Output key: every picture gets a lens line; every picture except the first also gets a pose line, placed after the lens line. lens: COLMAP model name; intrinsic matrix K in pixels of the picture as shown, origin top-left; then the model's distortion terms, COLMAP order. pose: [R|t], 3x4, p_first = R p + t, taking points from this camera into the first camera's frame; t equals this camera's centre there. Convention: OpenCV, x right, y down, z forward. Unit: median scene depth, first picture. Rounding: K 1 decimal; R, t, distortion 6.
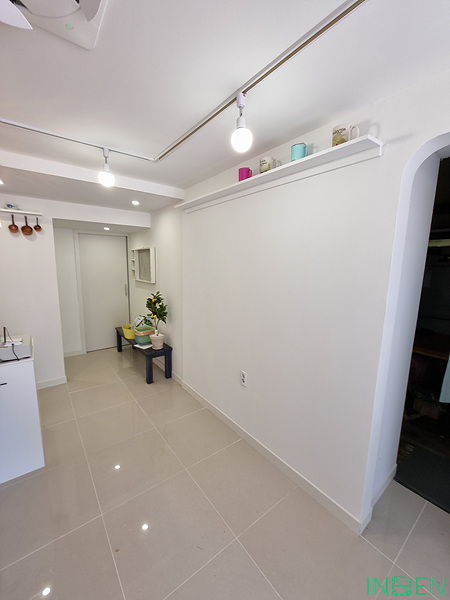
lens RADIAL K [[247.2, 0, 222.2], [0, 247.2, 301.1], [0, 0, 1]] dist [-0.008680, 0.001110]
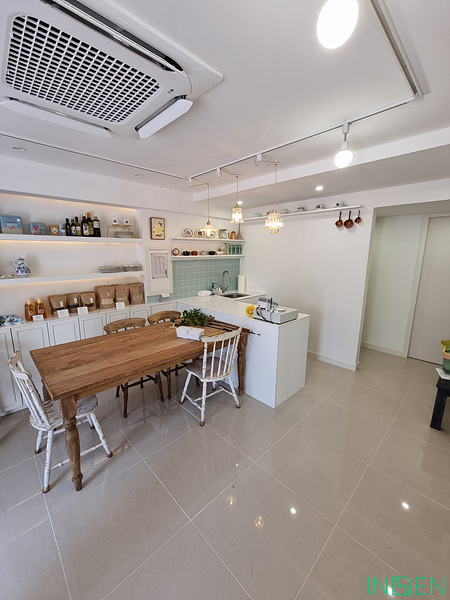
lens RADIAL K [[247.2, 0, 221.4], [0, 247.2, 300.1], [0, 0, 1]] dist [-0.008680, 0.001110]
pose [[0.114565, 0.180806, -0.976823, 0.248818], [-0.153589, 0.974698, 0.162399, -0.036328], [0.981471, 0.131424, 0.139437, 0.273272]]
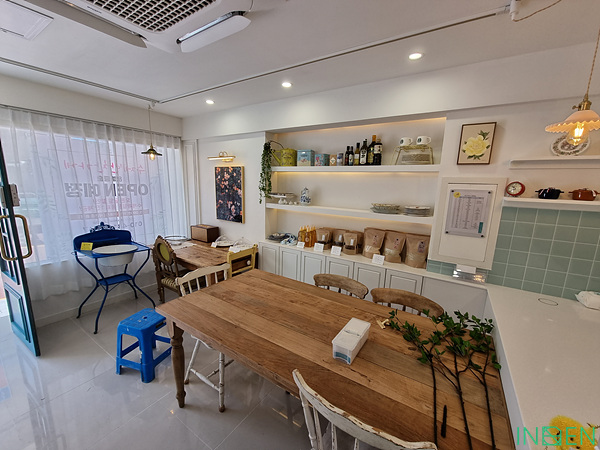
lens RADIAL K [[247.2, 0, 299.2], [0, 247.2, 229.0], [0, 0, 1]] dist [-0.008680, 0.001110]
pose [[-0.943274, 0.025165, -0.331060, -0.275263], [-0.088634, 0.941850, 0.324134, -0.081970], [0.319965, 0.335090, -0.886192, 0.529215]]
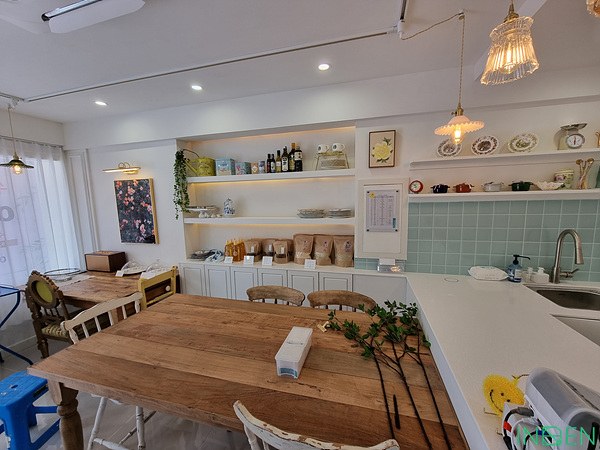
lens RADIAL K [[247.2, 0, 299.4], [0, 247.2, 229.8], [0, 0, 1]] dist [-0.008680, 0.001110]
pose [[-0.799951, 0.085726, -0.593910, -0.283106], [-0.078346, 0.966350, 0.245010, -0.058678], [0.594929, 0.242526, -0.766316, 0.506480]]
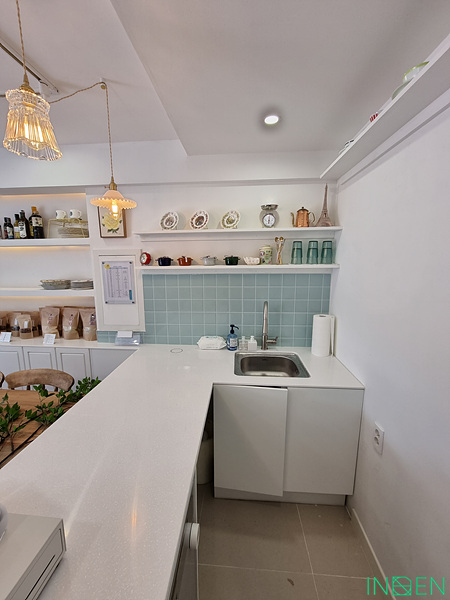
lens RADIAL K [[247.2, 0, 224.1], [0, 247.2, 301.5], [0, 0, 1]] dist [-0.008680, 0.001110]
pose [[-0.667557, 0.115852, -0.735490, -0.543810], [-0.116461, 0.959414, 0.256828, -0.109271], [0.735394, 0.257104, -0.626972, 0.723010]]
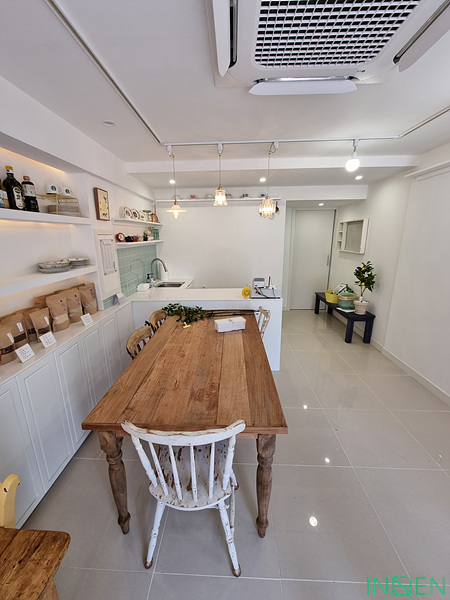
lens RADIAL K [[247.2, 0, 221.4], [0, 247.2, 299.2], [0, 0, 1]] dist [-0.008680, 0.001110]
pose [[0.766634, 0.137316, -0.627229, -0.057047], [-0.076938, 0.989472, 0.122582, 0.041186], [0.637458, -0.045718, 0.769128, -0.223890]]
